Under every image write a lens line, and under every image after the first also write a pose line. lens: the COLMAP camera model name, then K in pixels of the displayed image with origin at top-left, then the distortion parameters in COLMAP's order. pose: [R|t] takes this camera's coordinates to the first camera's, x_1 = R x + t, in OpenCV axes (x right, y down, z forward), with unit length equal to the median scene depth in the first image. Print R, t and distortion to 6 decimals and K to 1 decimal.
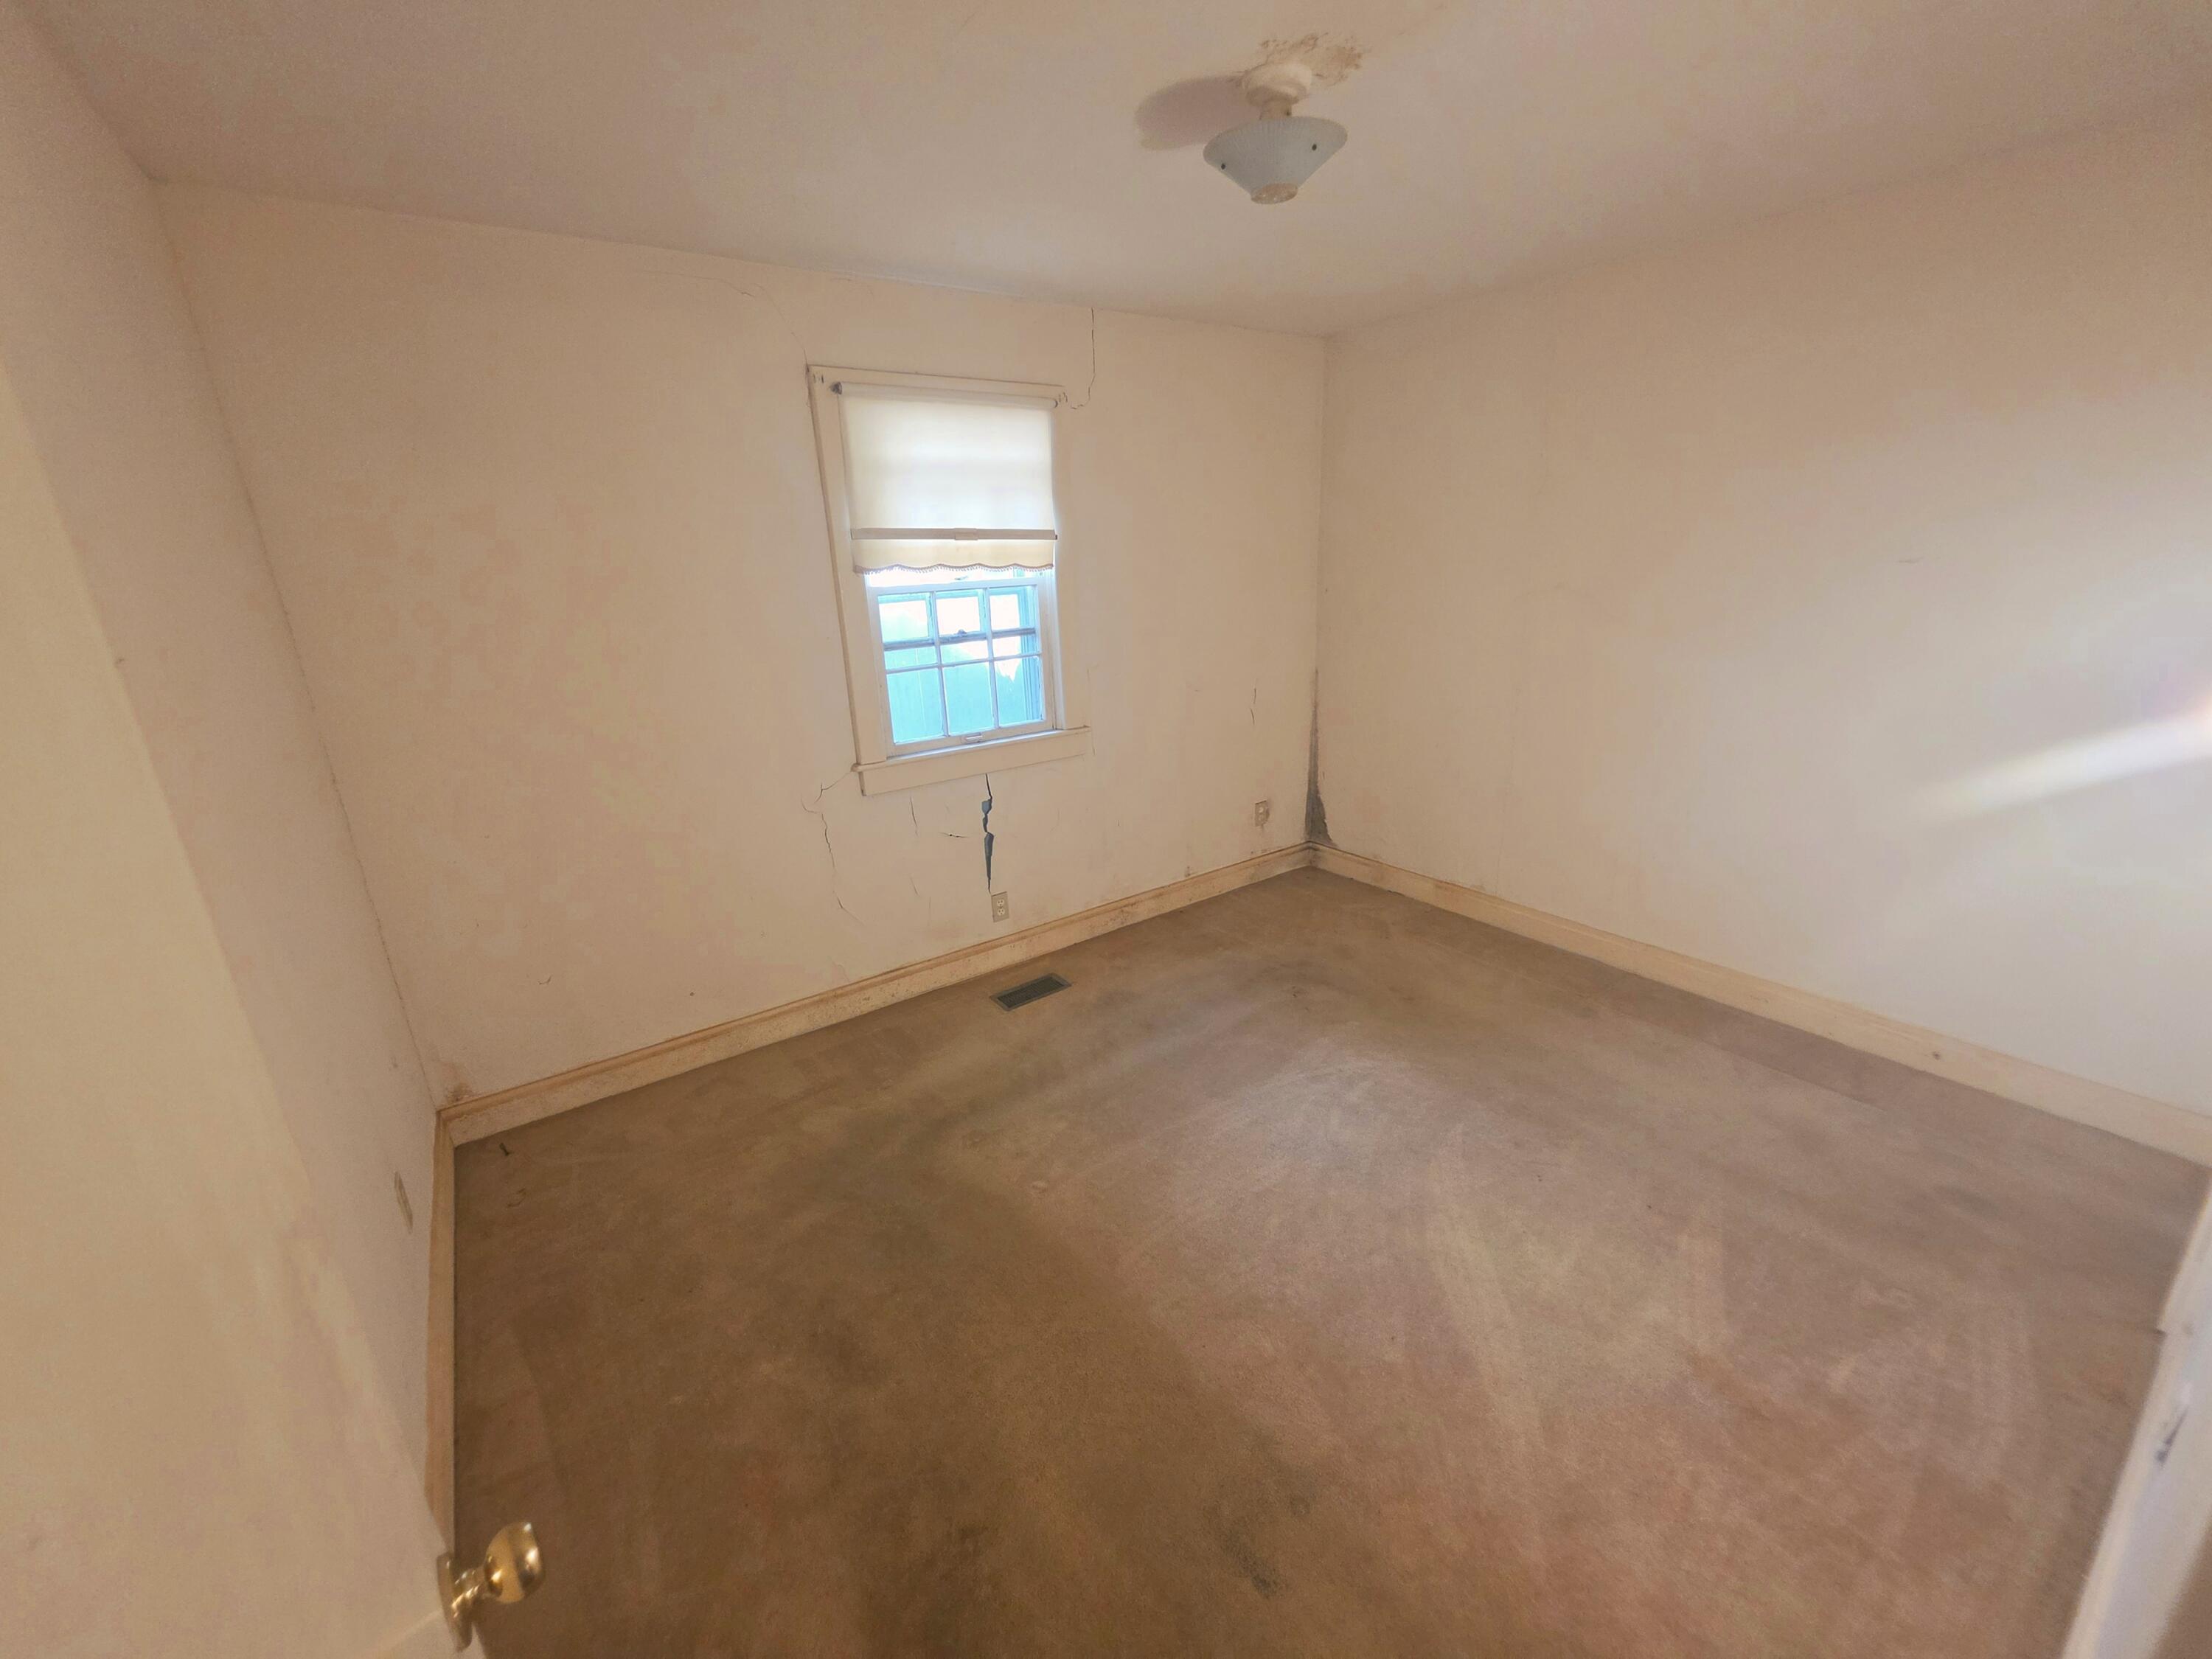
lens RADIAL K [[888.7, 0, 1104.3], [0, 888.7, 822.4], [0, 0, 1]] dist [-0.005917, 0.001401]
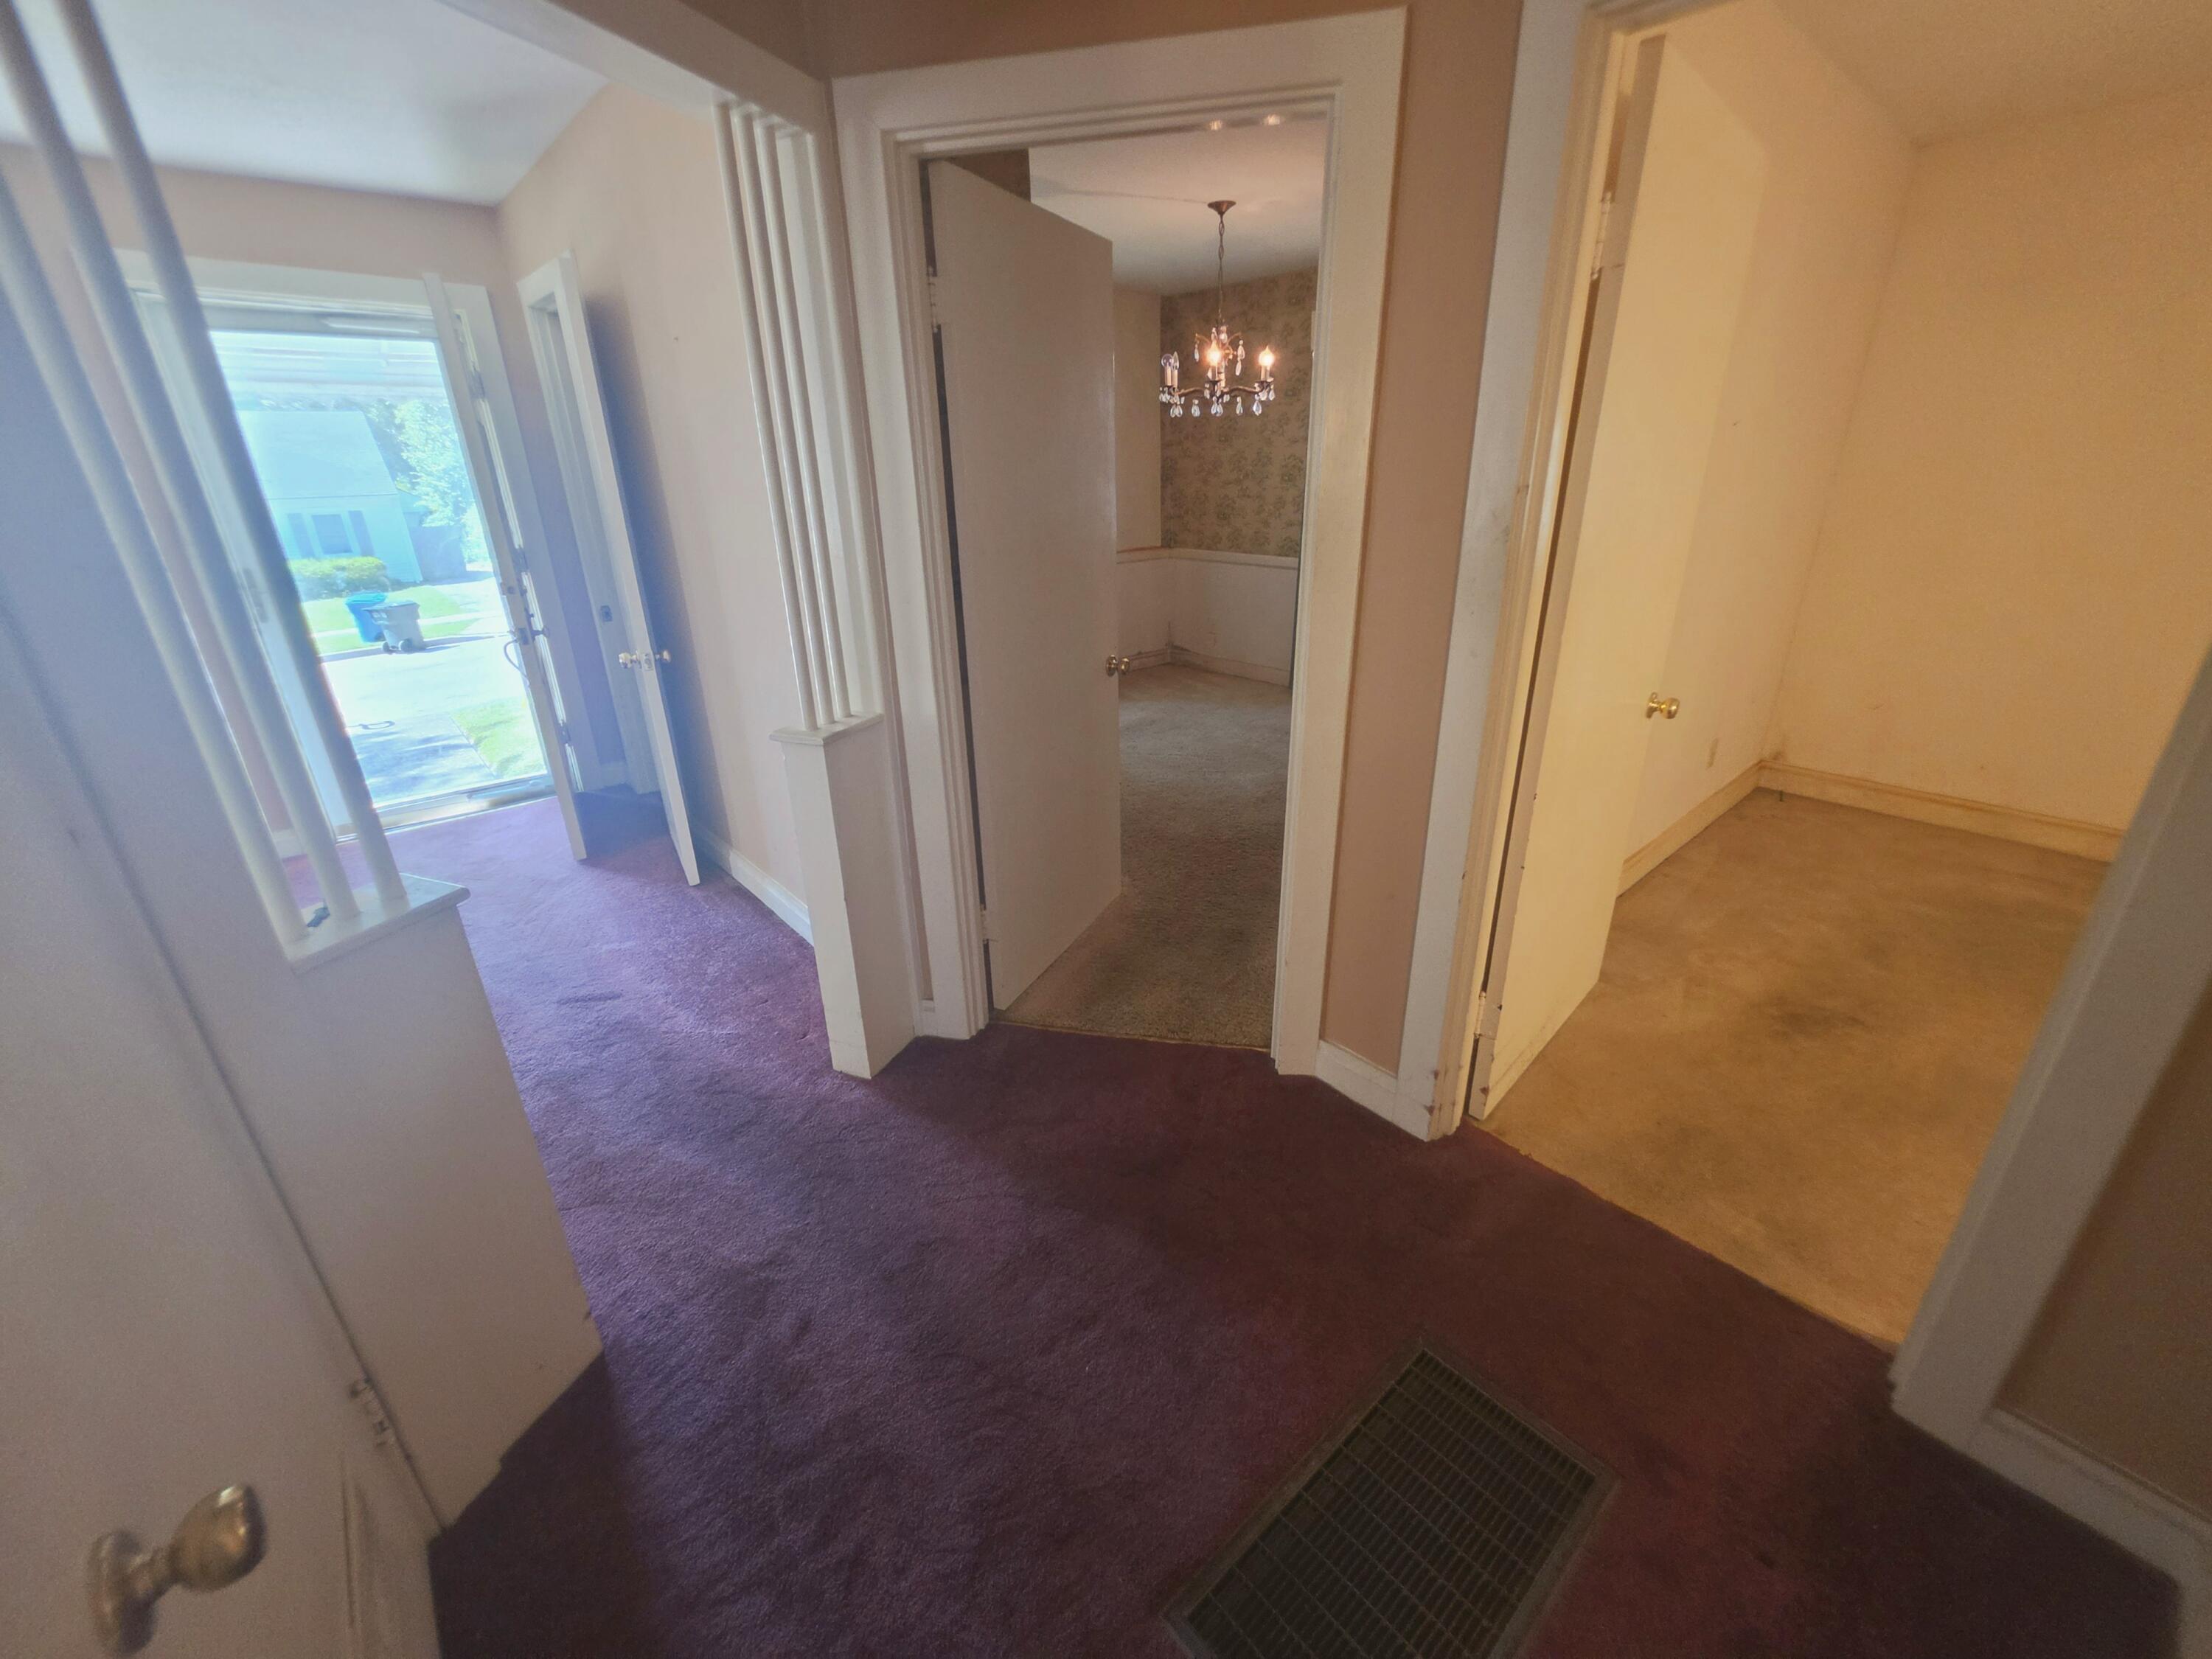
lens RADIAL K [[888.7, 0, 1109.9], [0, 888.7, 819.6], [0, 0, 1]] dist [-0.005917, 0.001401]
pose [[0.097617, 0.403165, -0.909906, 0.616913], [-0.286212, 0.887022, 0.362320, 0.177505], [0.953181, 0.225057, 0.201979, -0.406967]]
